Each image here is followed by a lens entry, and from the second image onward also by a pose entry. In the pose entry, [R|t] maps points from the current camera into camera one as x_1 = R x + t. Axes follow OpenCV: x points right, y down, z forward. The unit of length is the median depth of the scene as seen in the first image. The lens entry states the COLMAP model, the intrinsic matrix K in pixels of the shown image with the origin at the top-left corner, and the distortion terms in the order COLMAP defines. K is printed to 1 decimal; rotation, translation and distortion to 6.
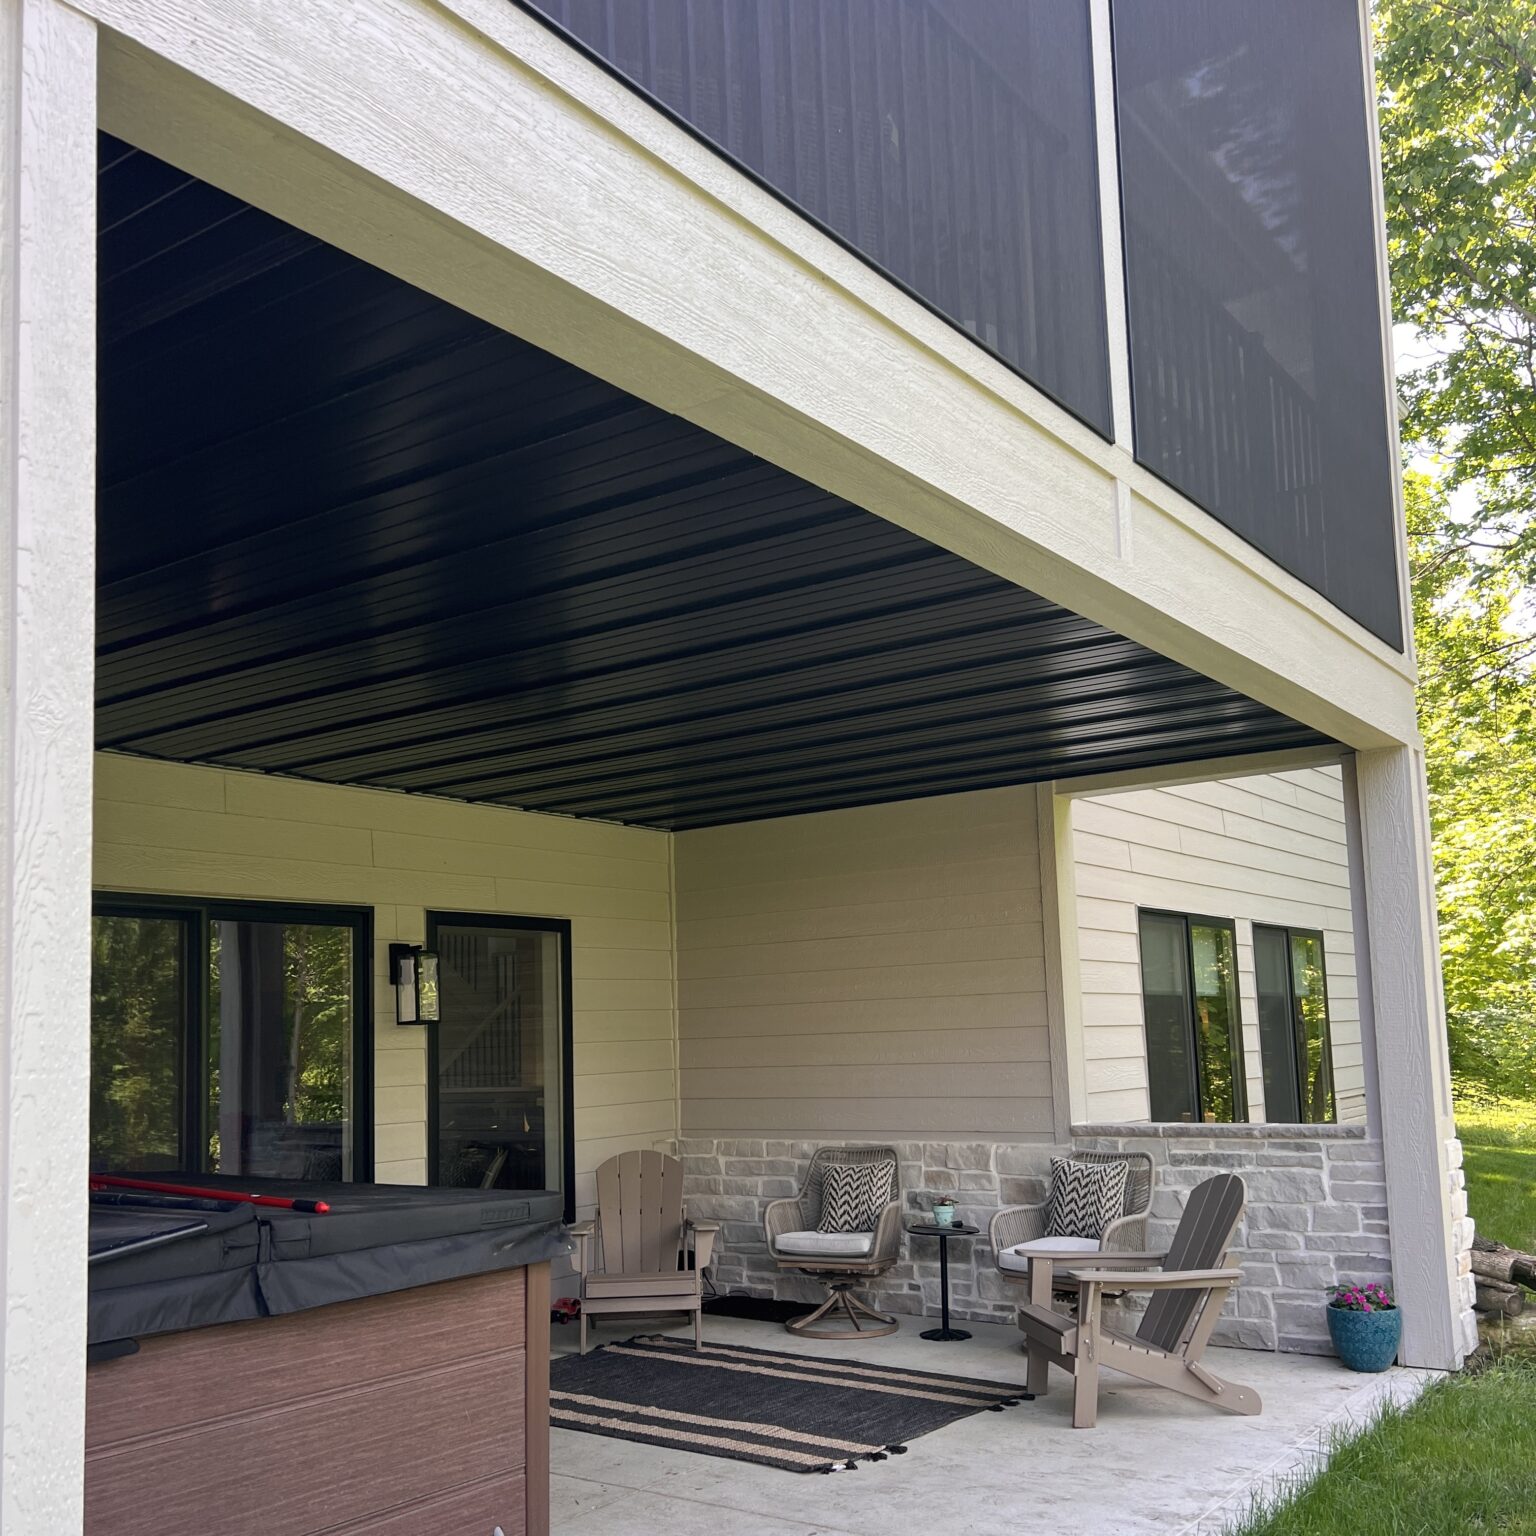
lens RADIAL K [[1607.0, 0, 767.8], [0, 1607.0, 861.4], [0, 0, 1]] dist [0.059513, -0.128747]
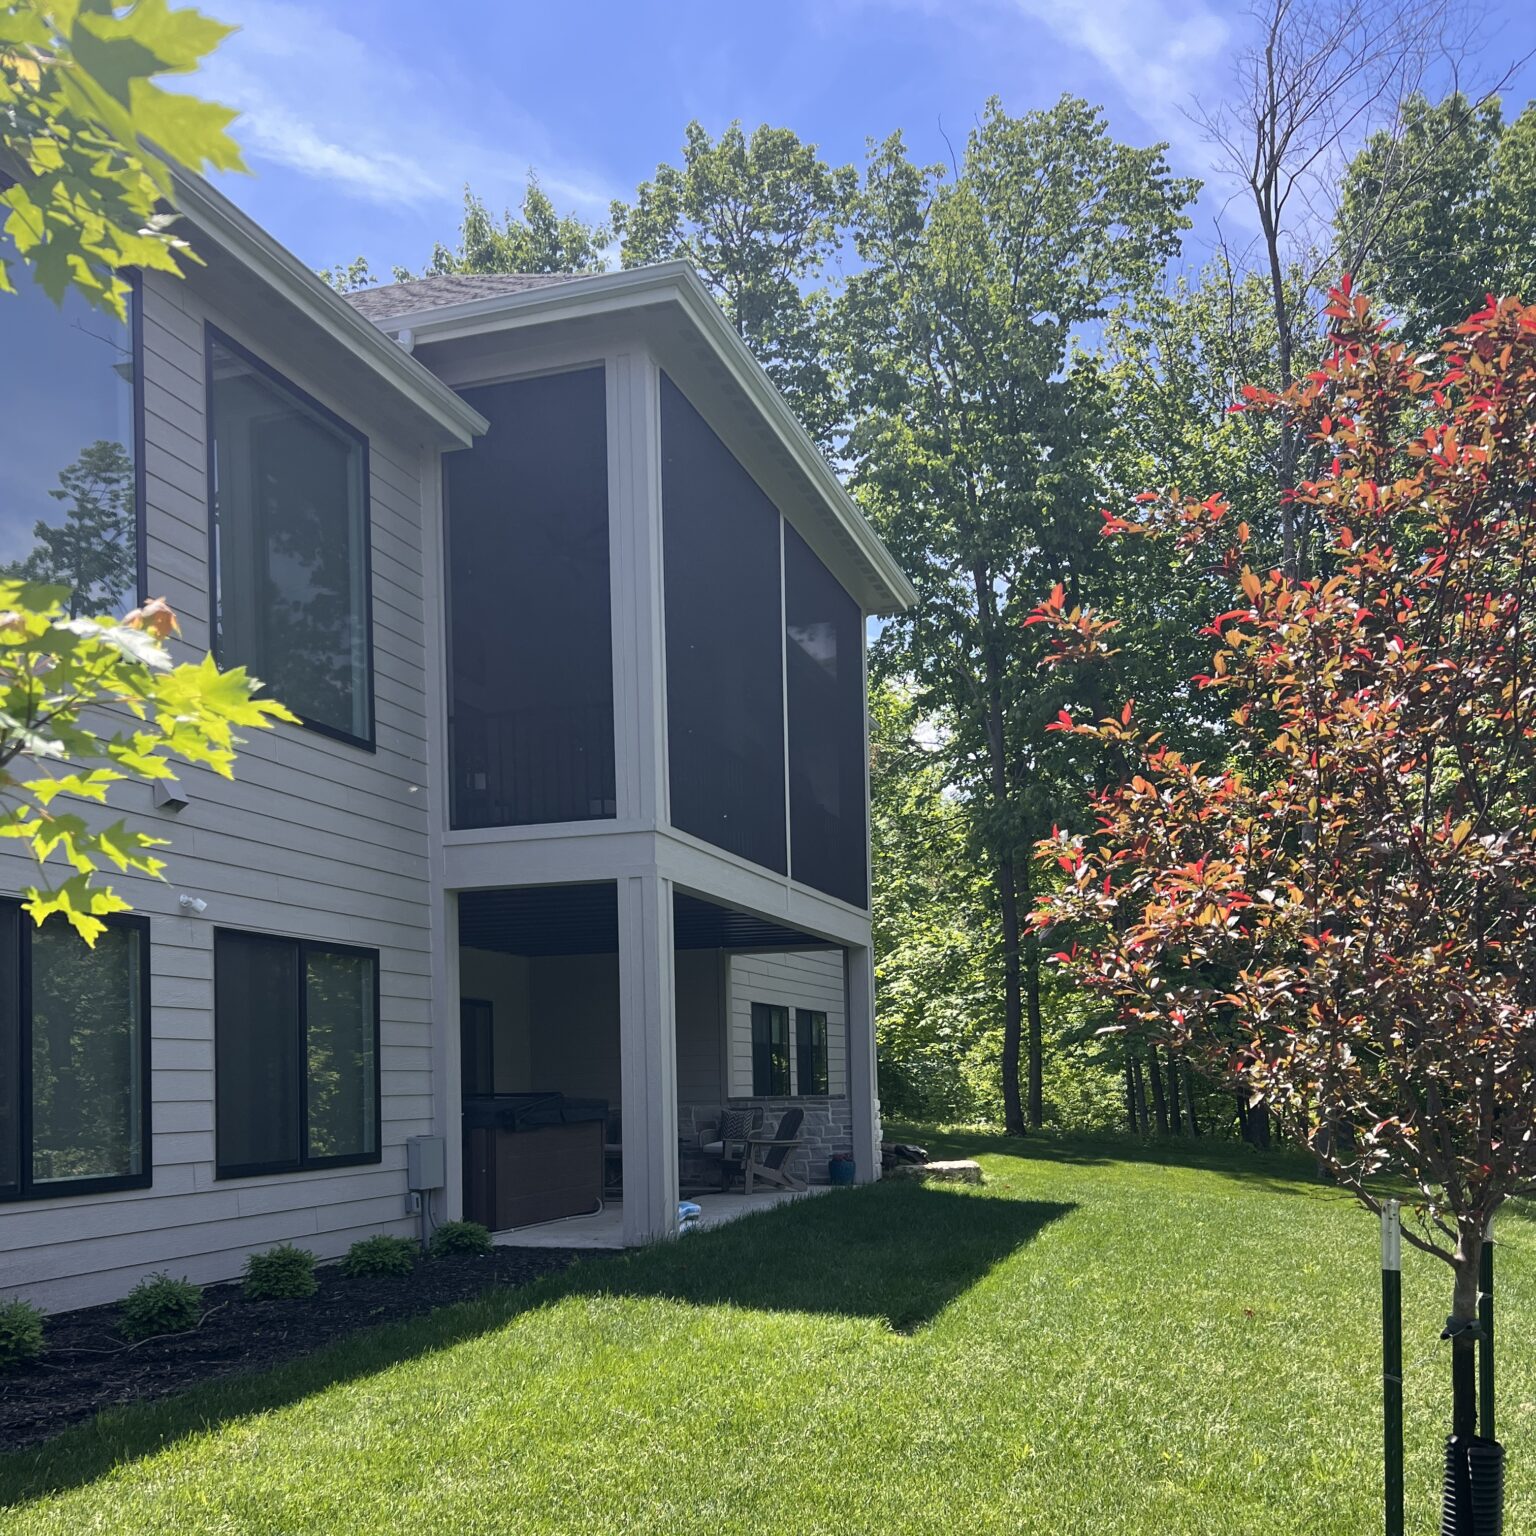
lens RADIAL K [[1509.7, 0, 770.2], [0, 1509.7, 999.3], [0, 0, 1]] dist [0.213268, -0.321377]
pose [[0.953226, 0.029668, 0.300800, -0.479463], [-0.044867, 0.998035, 0.043748, -0.088101], [-0.298911, -0.055197, 0.952683, -1.263717]]
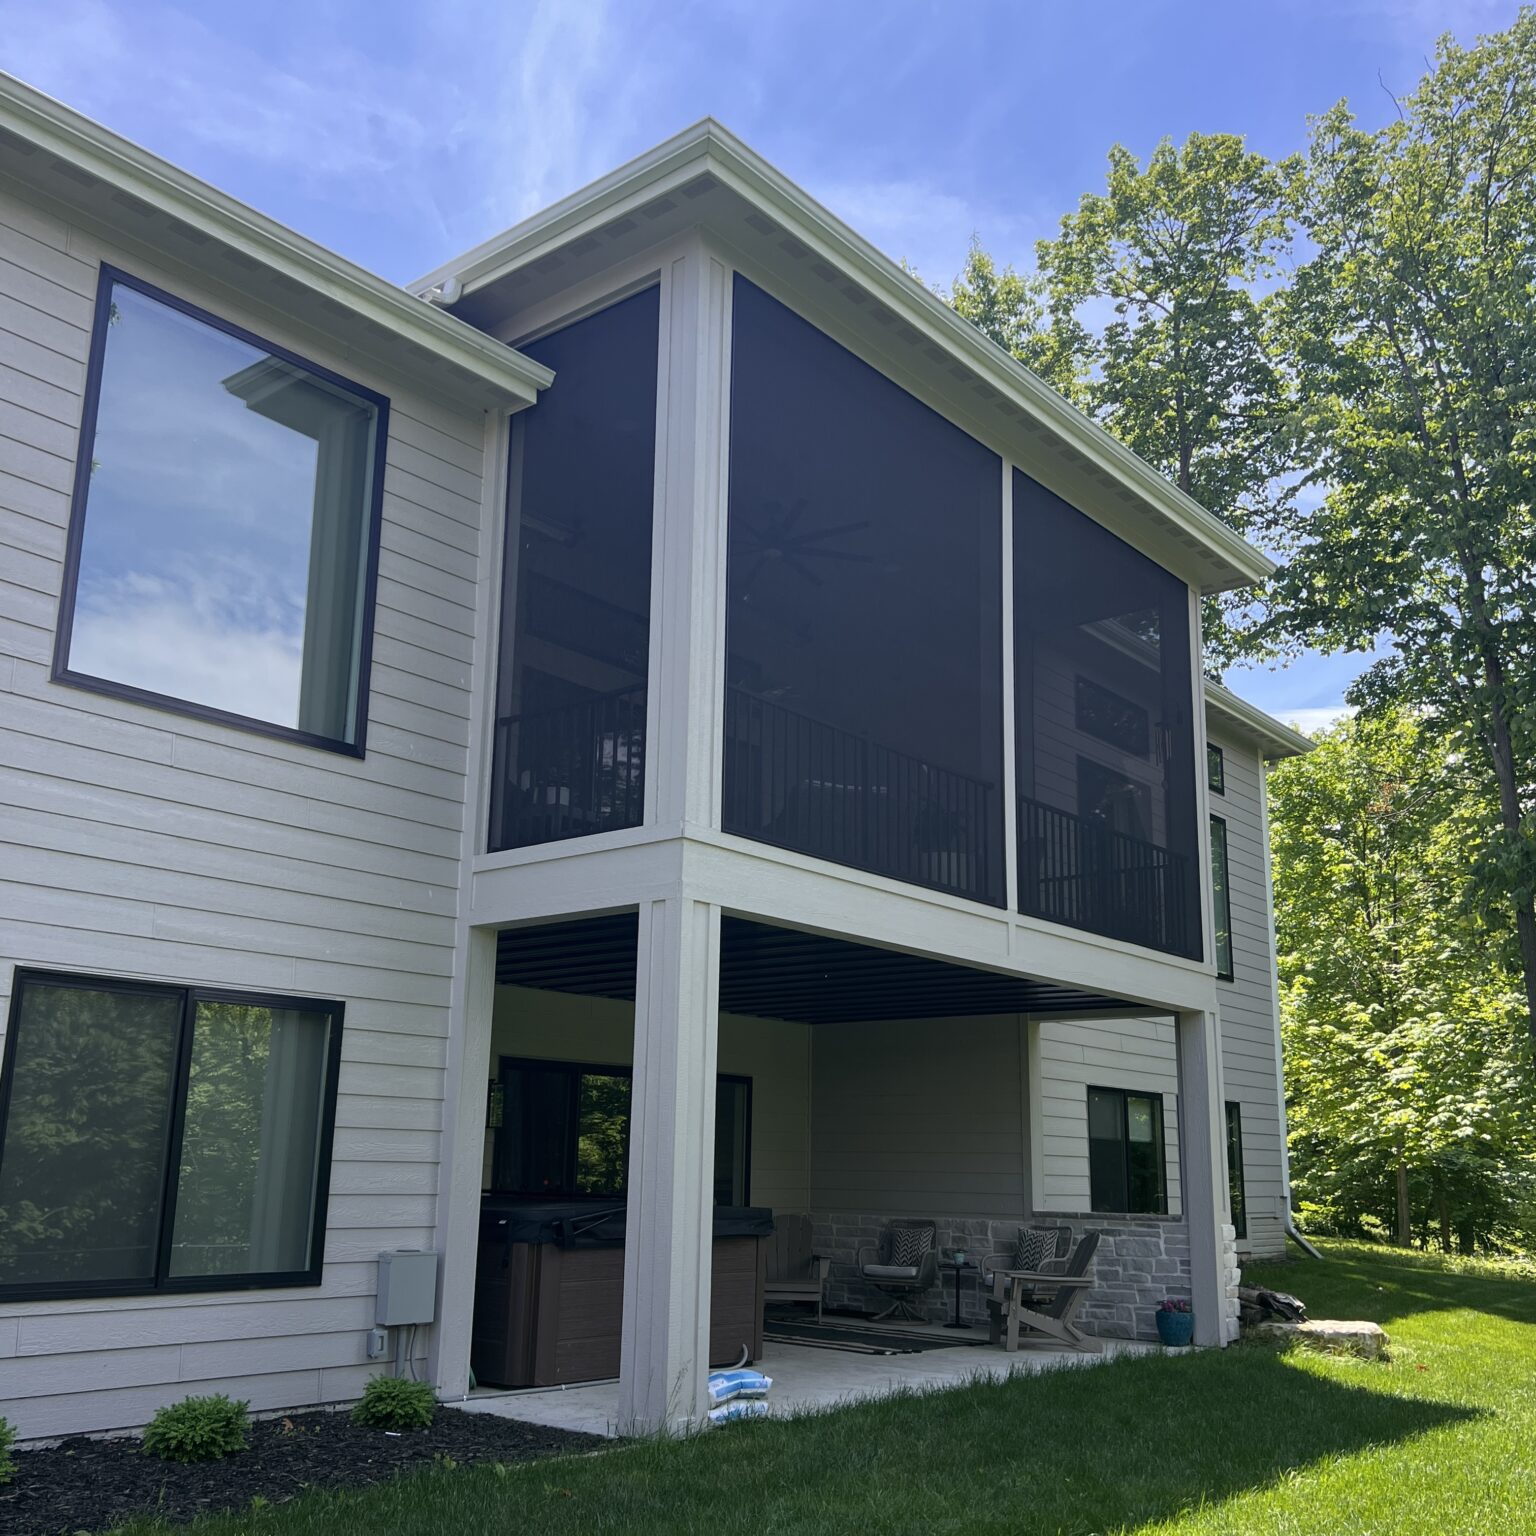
lens RADIAL K [[1564.7, 0, 763.7], [0, 1564.7, 812.3], [0, 0, 1]] dist [0.051903, -0.015499]
pose [[0.996562, 0.032258, -0.076310, 0.012391], [-0.040711, 0.992880, -0.111943, -0.076524], [0.072156, 0.114664, 0.990780, -0.909707]]
